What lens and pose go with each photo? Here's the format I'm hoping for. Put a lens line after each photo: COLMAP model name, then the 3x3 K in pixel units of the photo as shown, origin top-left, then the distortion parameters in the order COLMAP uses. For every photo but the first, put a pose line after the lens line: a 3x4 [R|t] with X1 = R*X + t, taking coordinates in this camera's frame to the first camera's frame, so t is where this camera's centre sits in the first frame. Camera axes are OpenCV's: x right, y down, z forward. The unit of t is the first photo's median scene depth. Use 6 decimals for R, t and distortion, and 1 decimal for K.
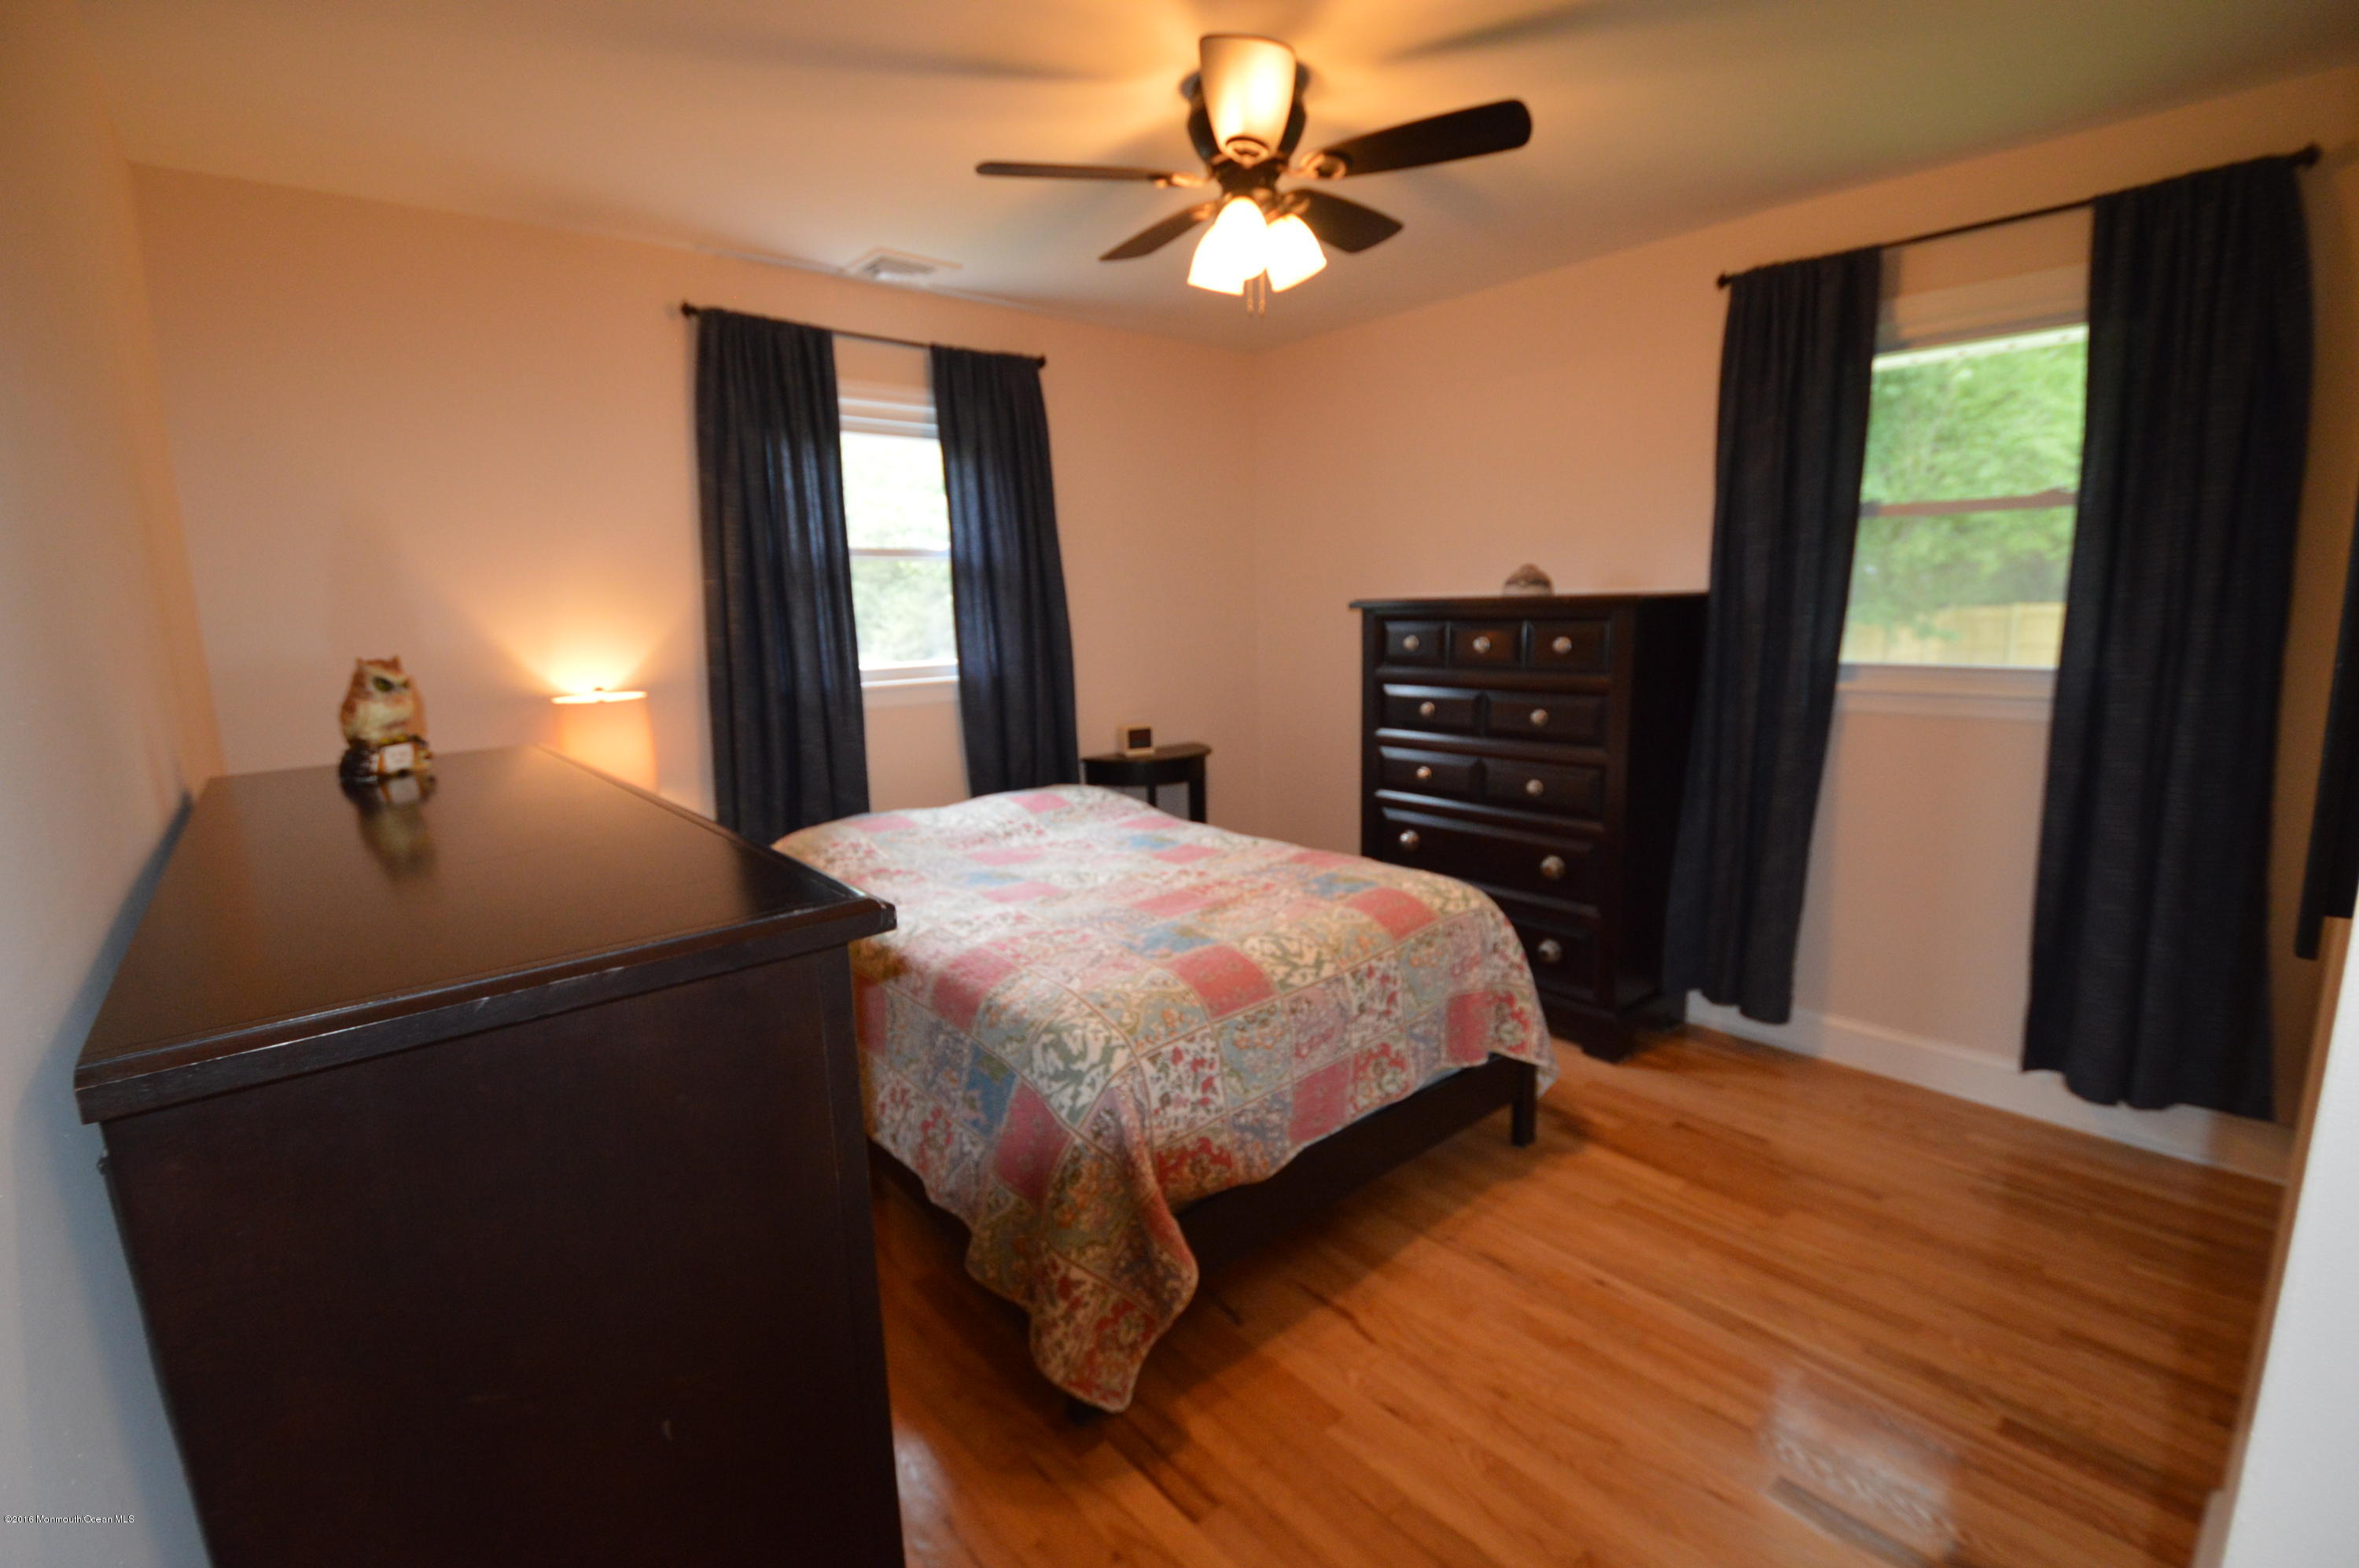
lens RADIAL K [[1045.7, 0, 1180.2], [0, 1045.7, 786.2], [0, 0, 1]] dist [0.007919, -0.017564]
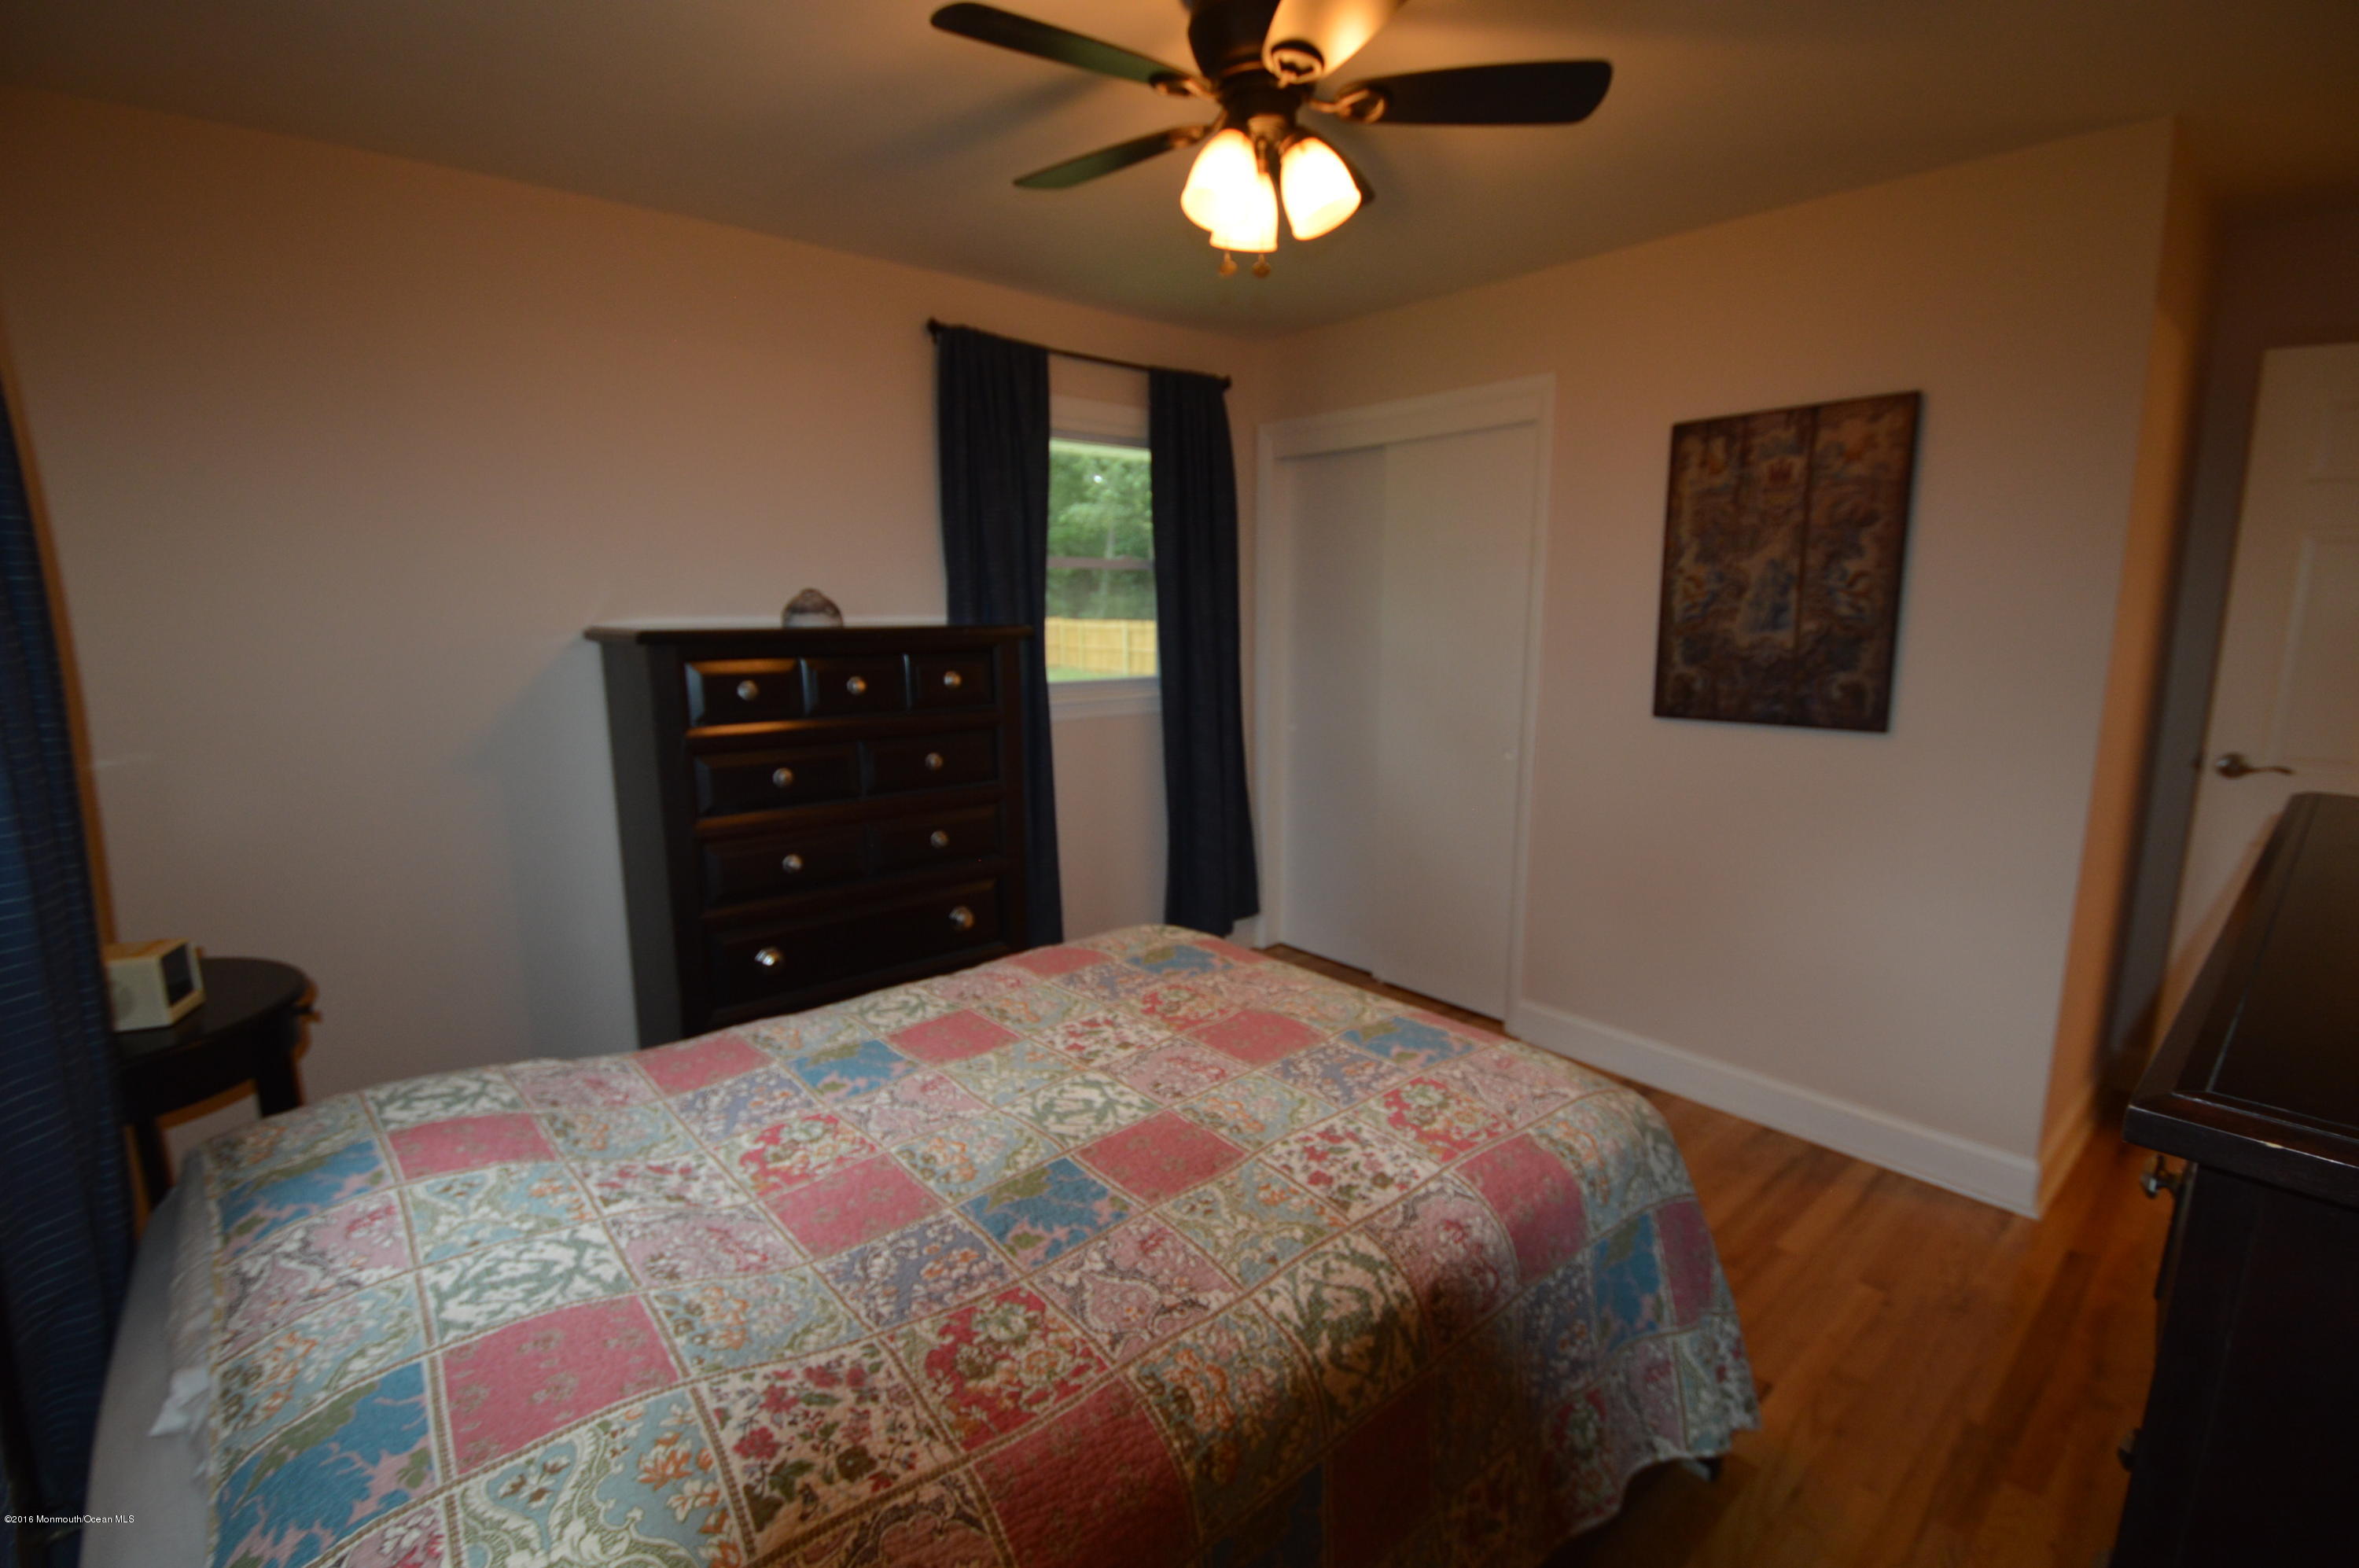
lens RADIAL K [[1045.7, 0, 1179.5], [0, 1045.7, 783.1], [0, 0, 1]] dist [0.007919, -0.017564]
pose [[-0.004854, -0.130706, 0.991409, -0.631913], [0.185043, 0.974182, 0.129341, -0.145151], [-0.982719, 0.184081, 0.019458, 0.910383]]
